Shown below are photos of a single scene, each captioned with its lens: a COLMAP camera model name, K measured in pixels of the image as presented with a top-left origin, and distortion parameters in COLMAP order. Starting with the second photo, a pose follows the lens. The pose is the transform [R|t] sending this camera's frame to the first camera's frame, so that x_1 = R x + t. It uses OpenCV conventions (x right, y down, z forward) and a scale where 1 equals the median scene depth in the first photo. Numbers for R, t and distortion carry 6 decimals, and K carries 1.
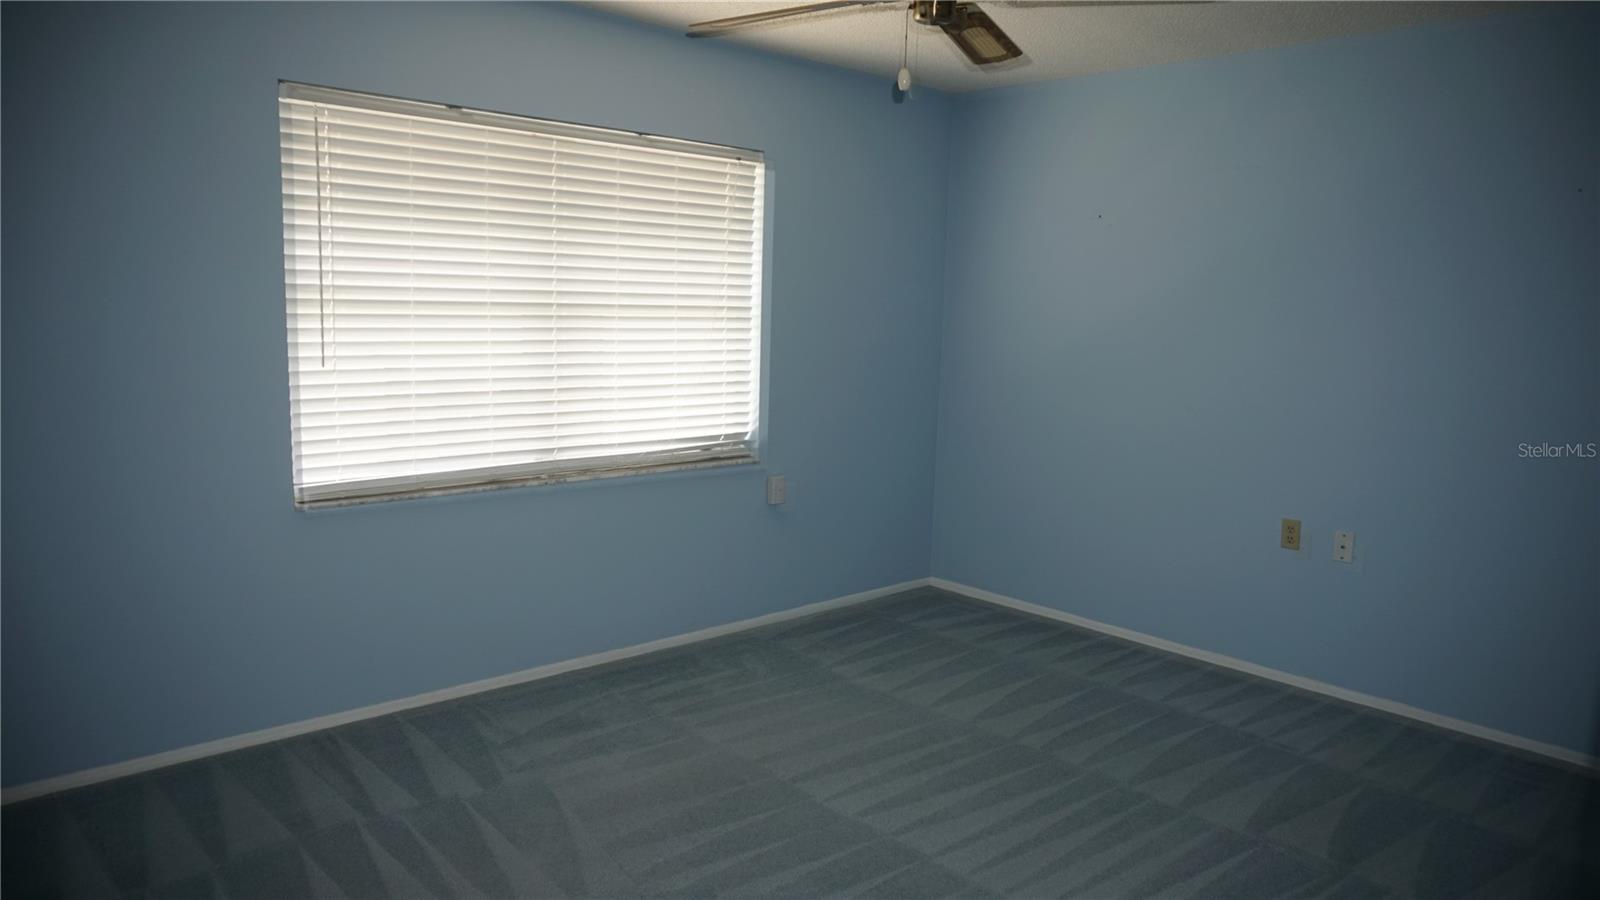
lens RADIAL K [[1072.4, 0, 804.2], [0, 1072.4, 459.2], [0, 0, 1]] dist [-0.042442, 0.033552]
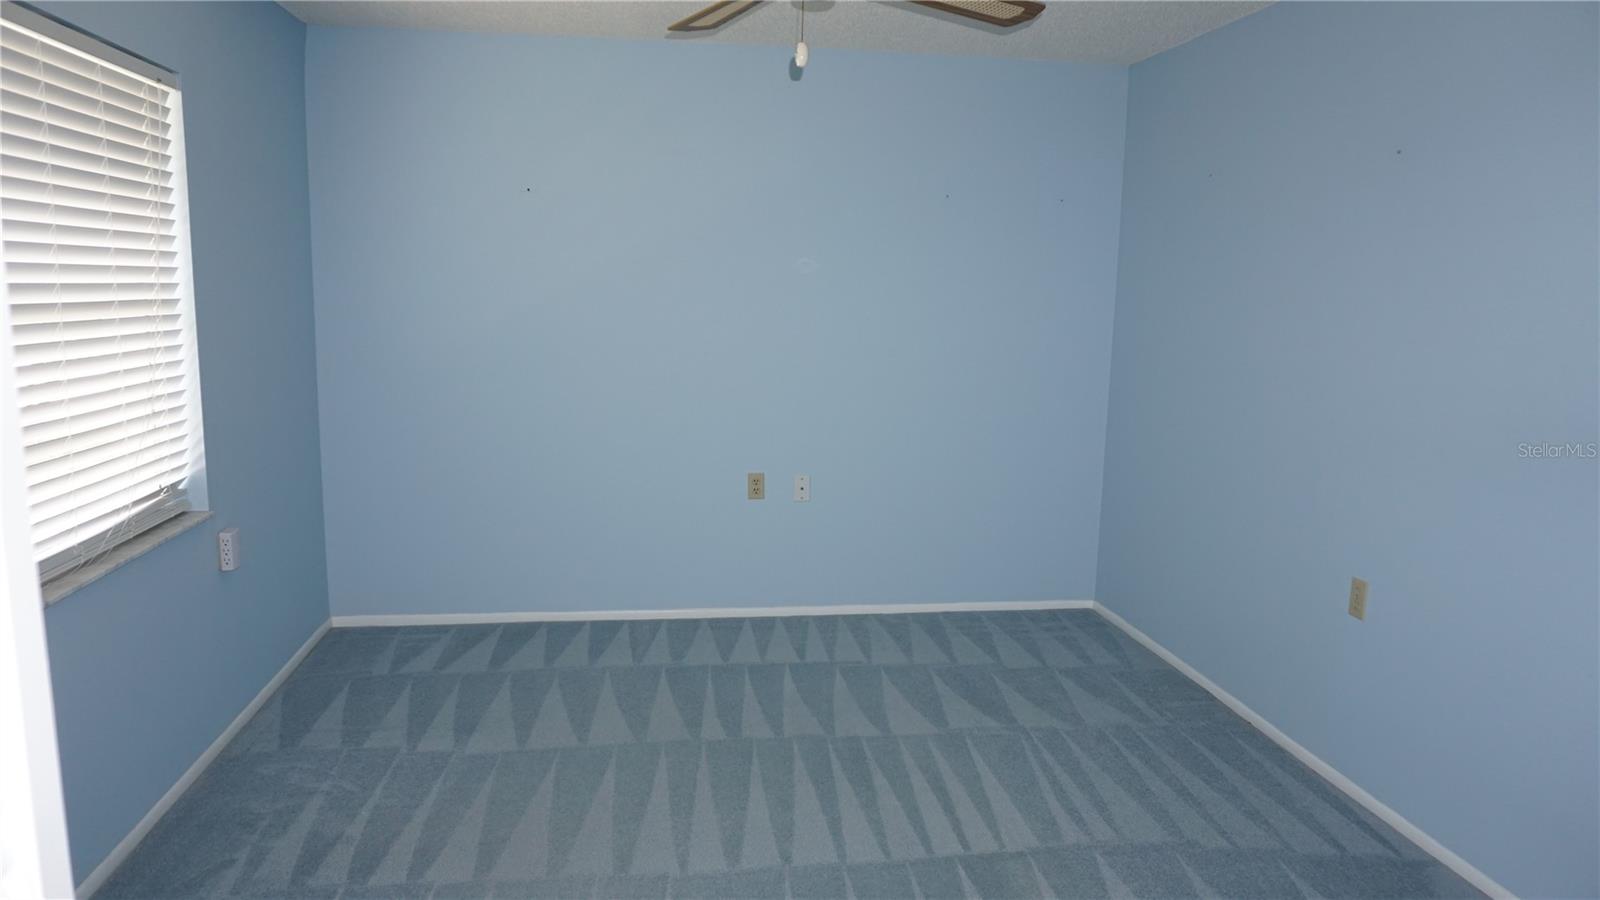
lens RADIAL K [[1072.4, 0, 804.2], [0, 1072.4, 459.2], [0, 0, 1]] dist [-0.042442, 0.033552]
pose [[0.559702, -0.150379, 0.814936, -0.437426], [0.118903, 0.987795, 0.100613, -0.066138], [-0.820119, 0.040585, 0.570751, 0.304913]]
